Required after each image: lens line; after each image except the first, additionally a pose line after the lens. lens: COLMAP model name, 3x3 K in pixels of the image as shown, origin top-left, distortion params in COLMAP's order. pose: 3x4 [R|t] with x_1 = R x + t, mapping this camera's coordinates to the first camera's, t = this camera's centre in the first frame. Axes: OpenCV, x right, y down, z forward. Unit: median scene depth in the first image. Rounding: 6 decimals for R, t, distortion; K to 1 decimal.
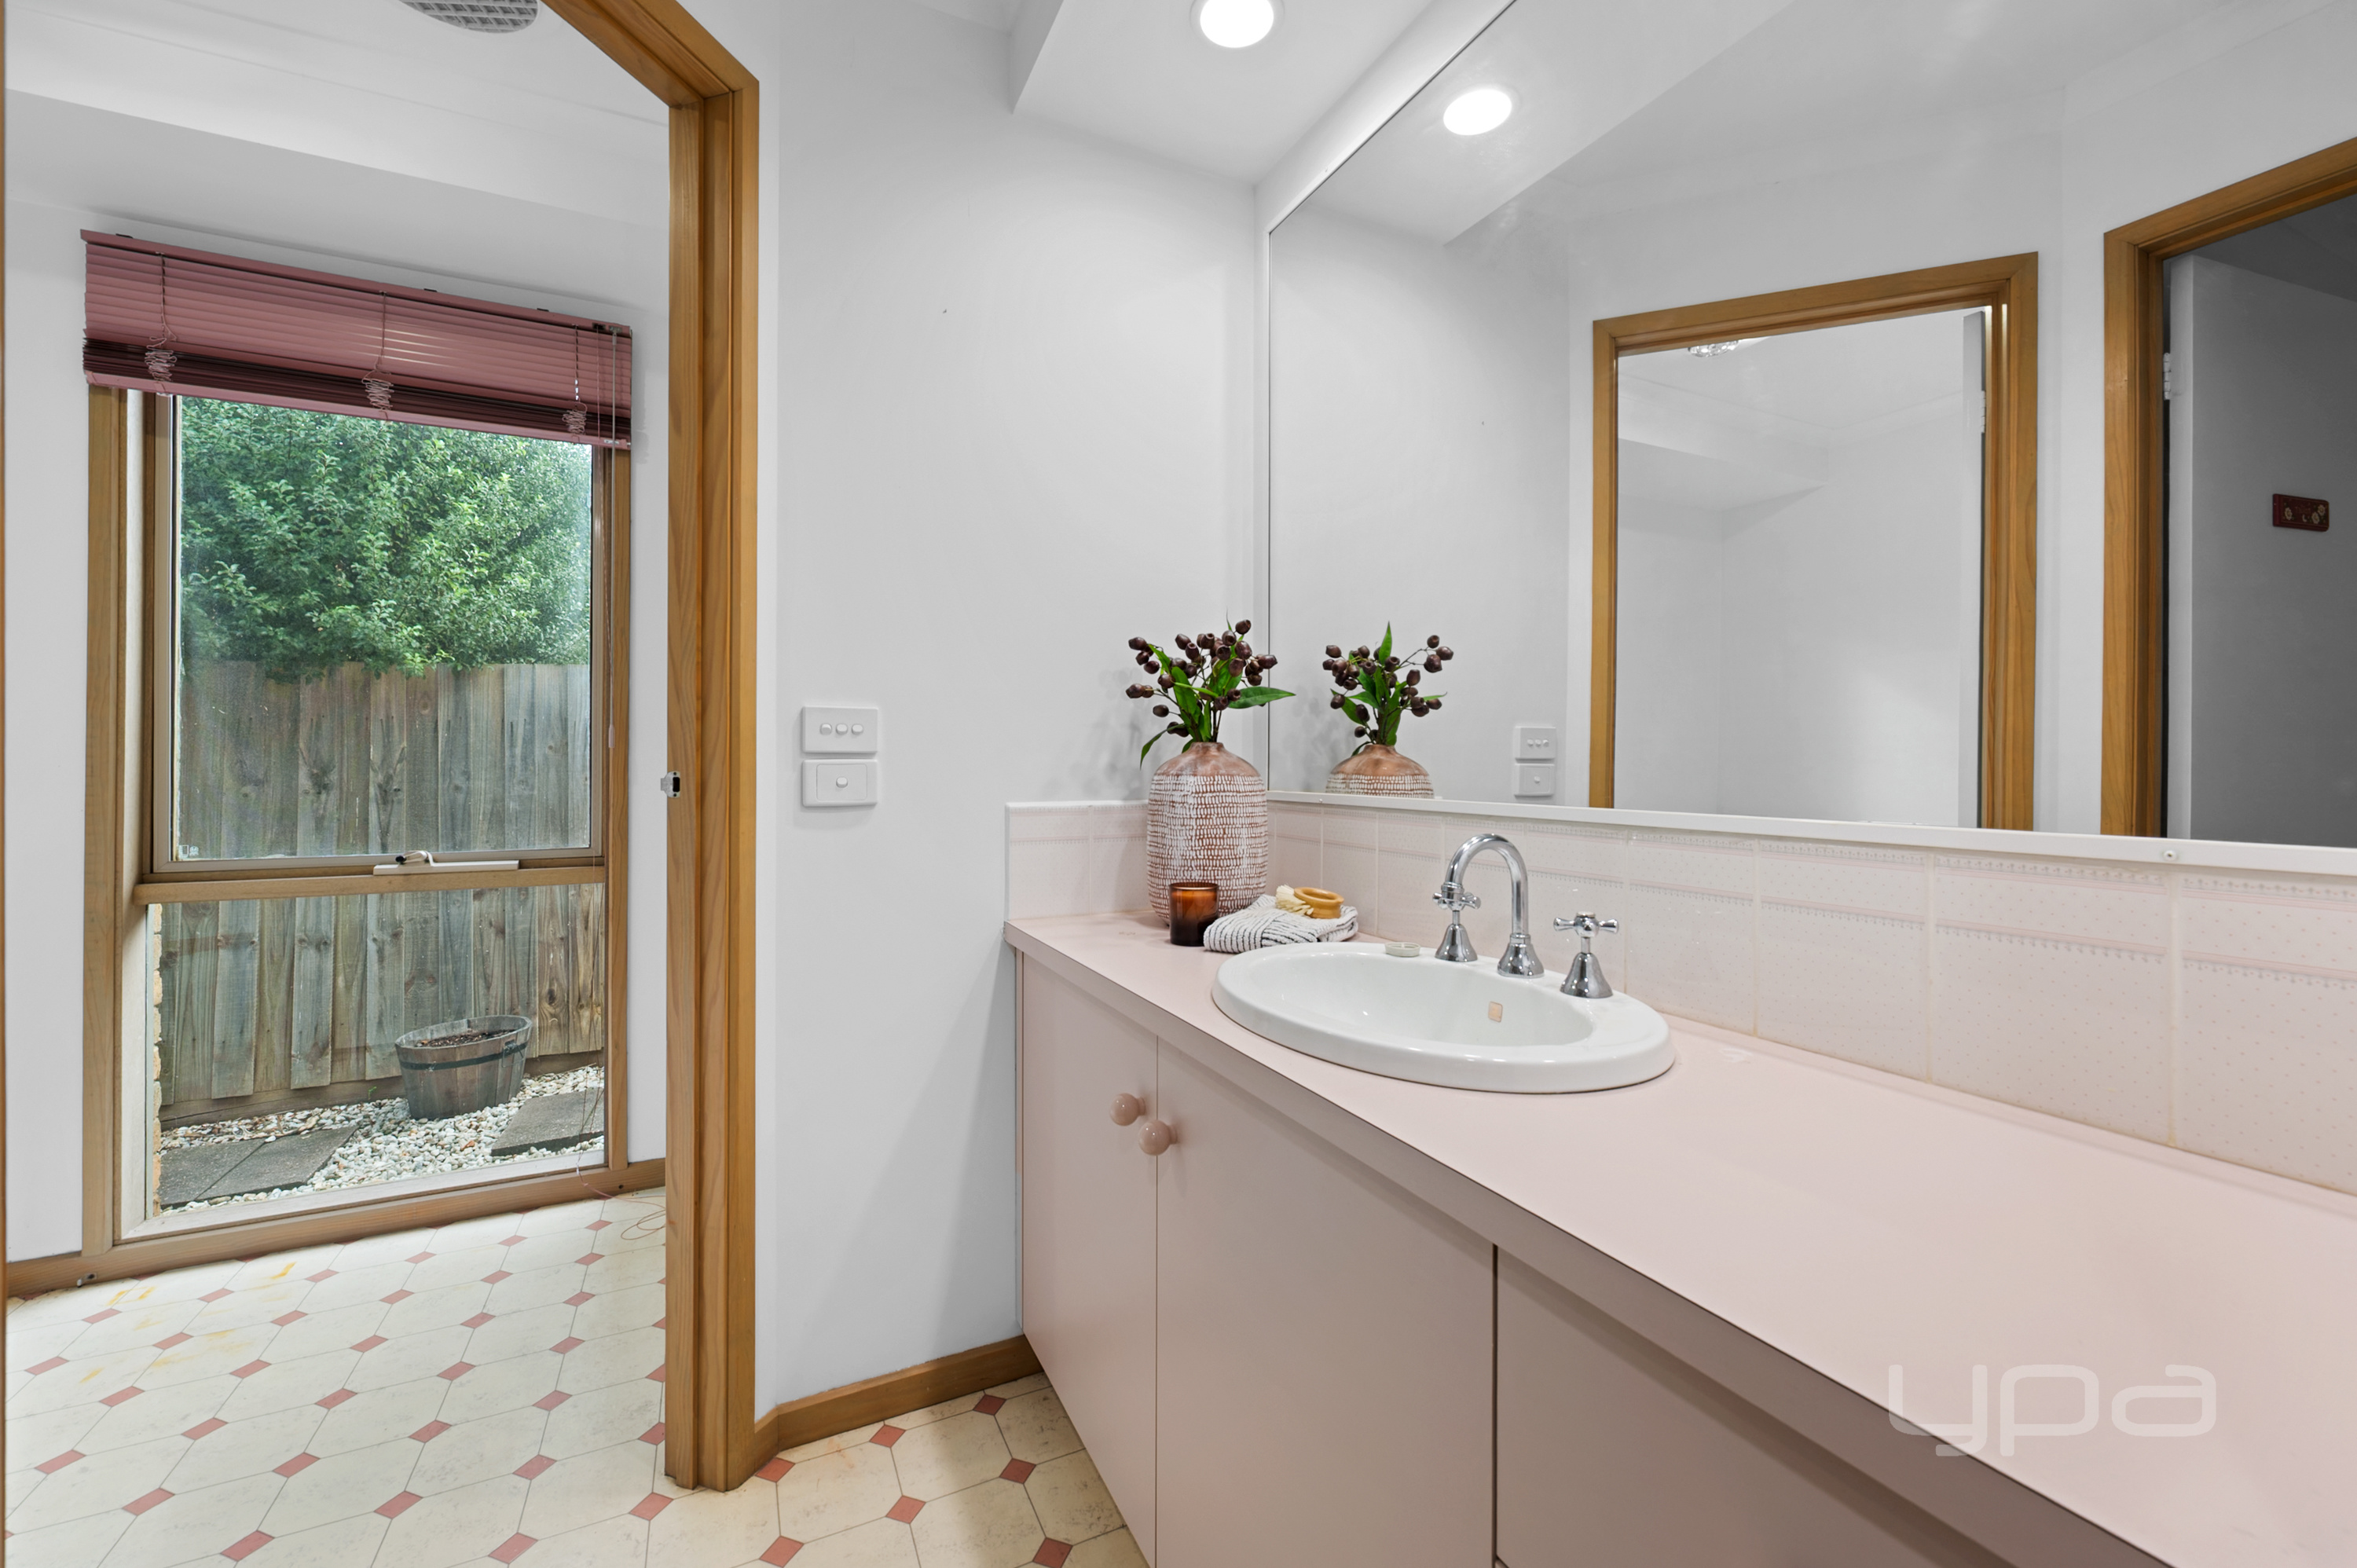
lens RADIAL K [[944.3, 0, 1183.3], [0, 944.3, 754.2], [0, 0, 1]] dist [-0.002620, -0.000030]
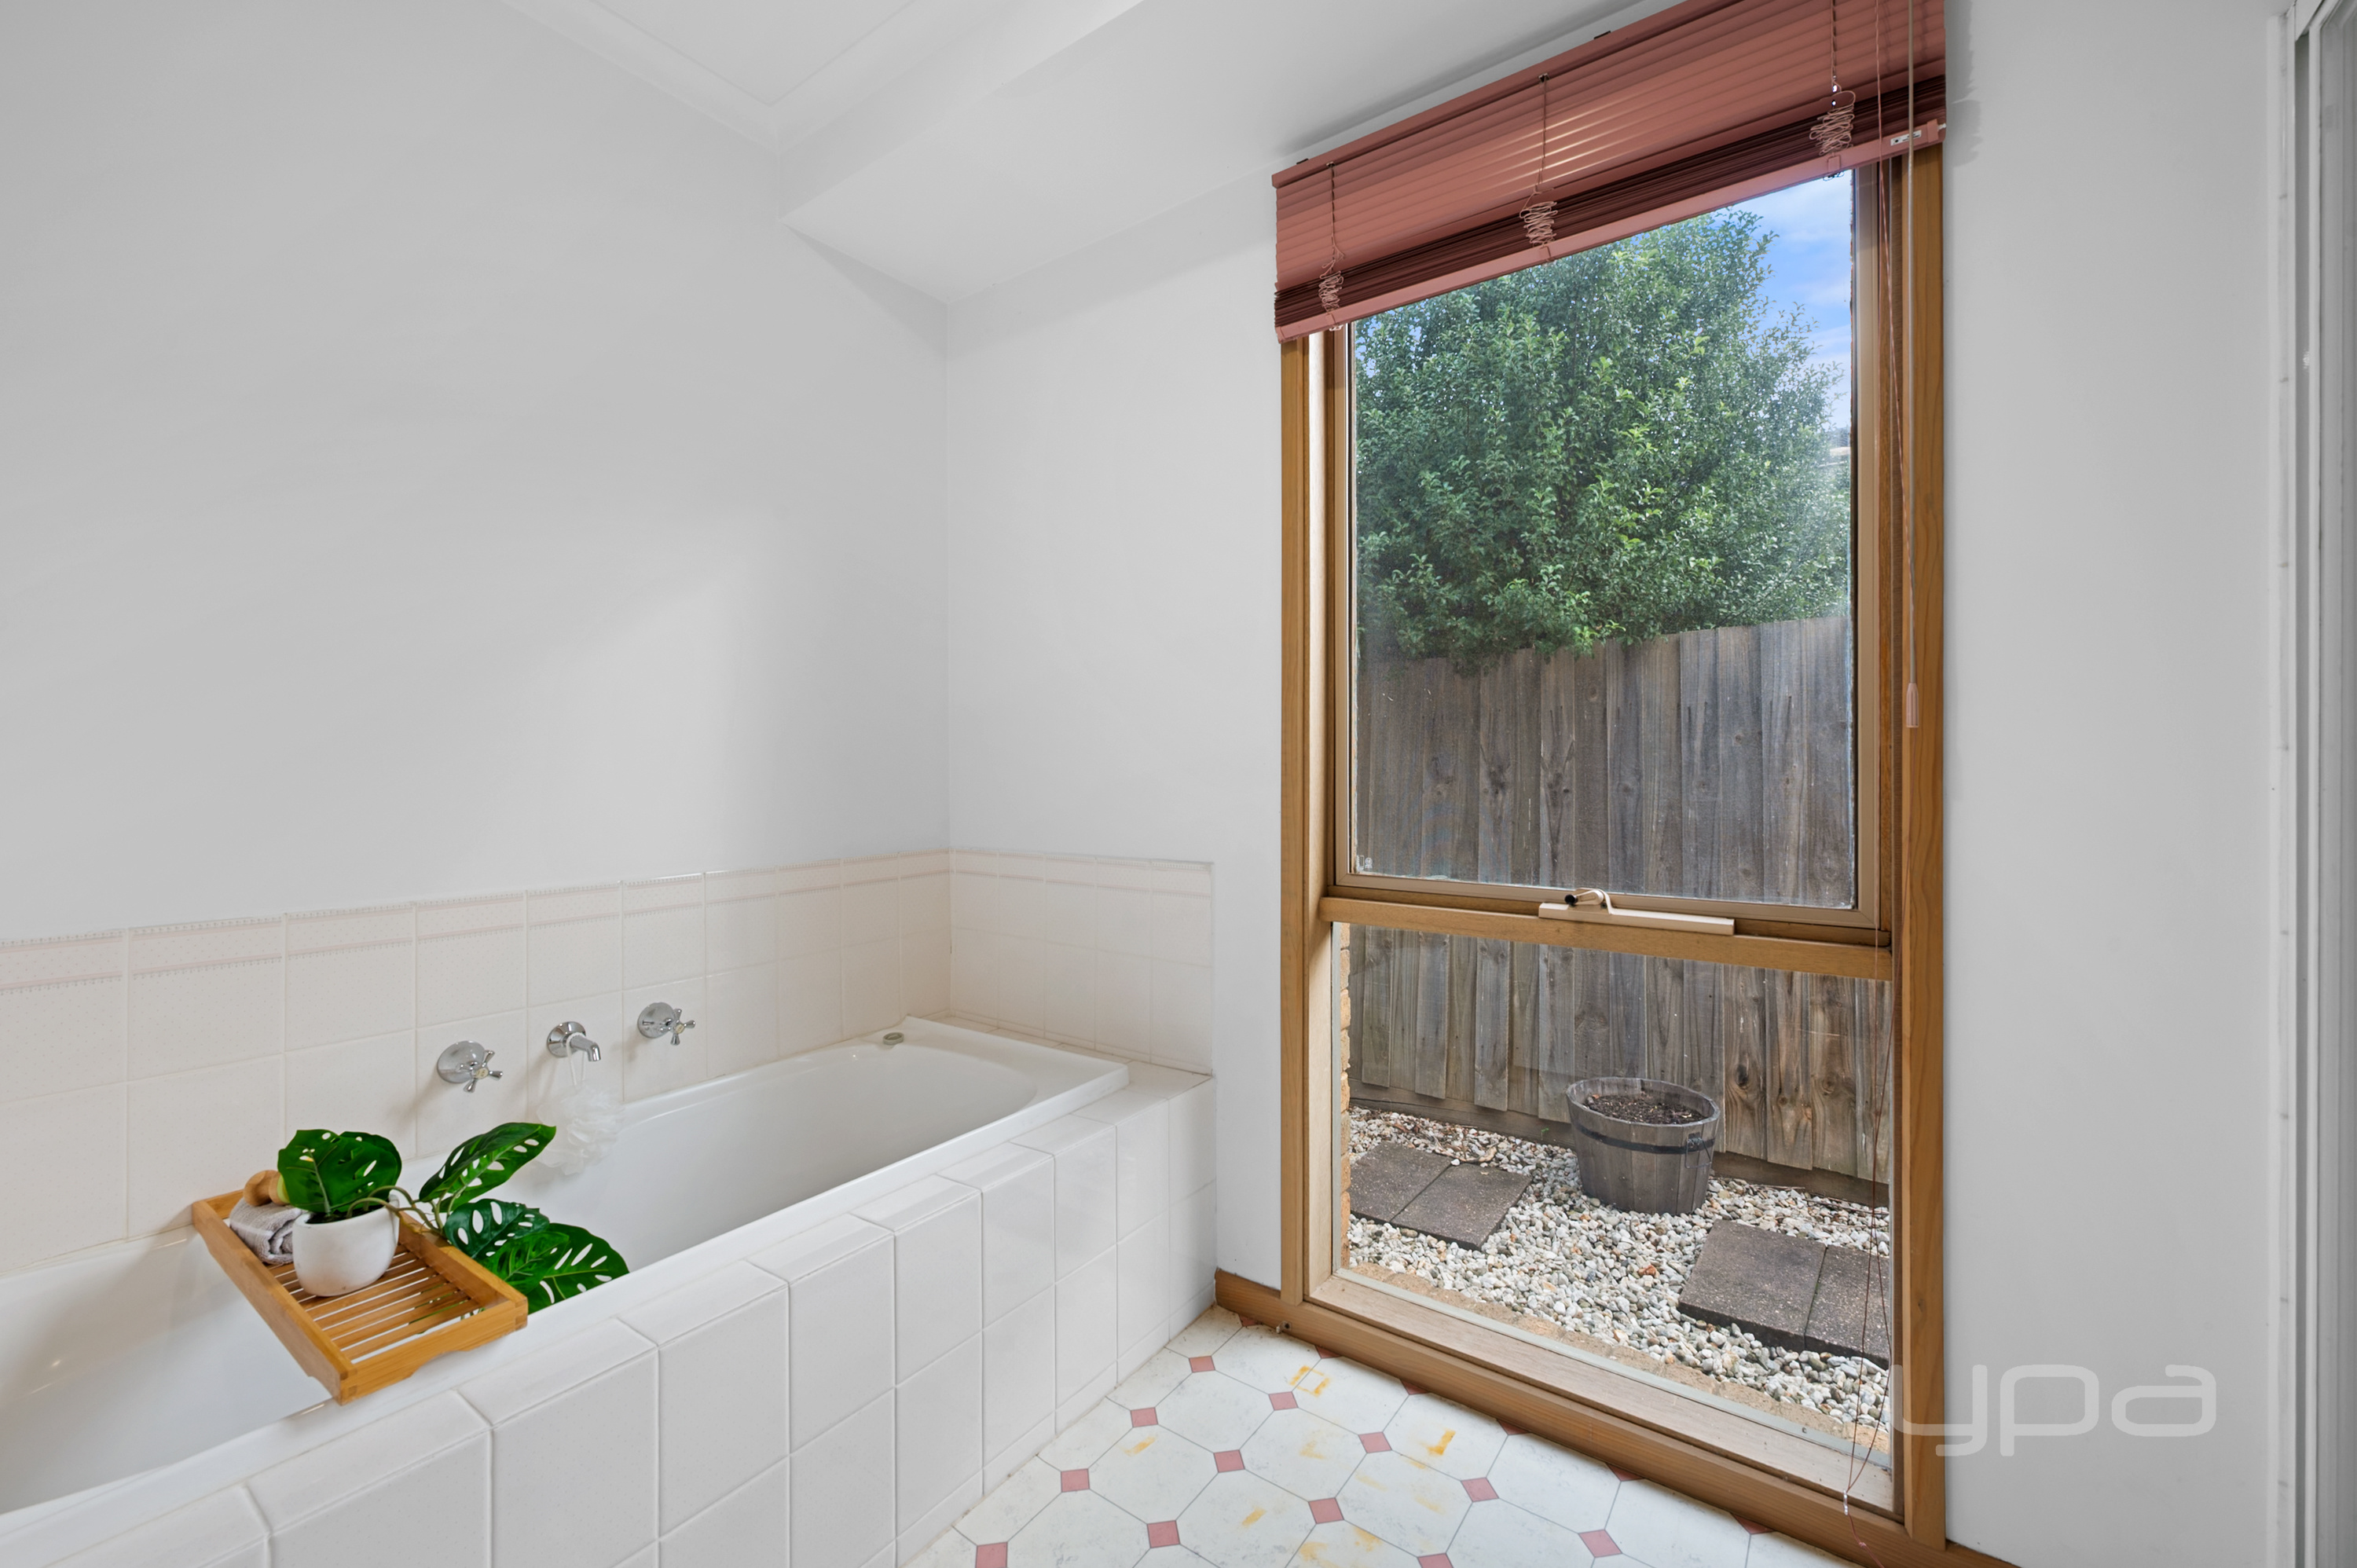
lens RADIAL K [[944.3, 0, 1179.3], [0, 944.3, 769.7], [0, 0, 1]] dist [-0.002620, -0.000030]
pose [[0.467577, 0.005382, -0.883936, -0.256692], [0.011316, 0.999863, 0.012074, 0.004067], [0.883880, -0.015648, 0.467452, 0.307957]]
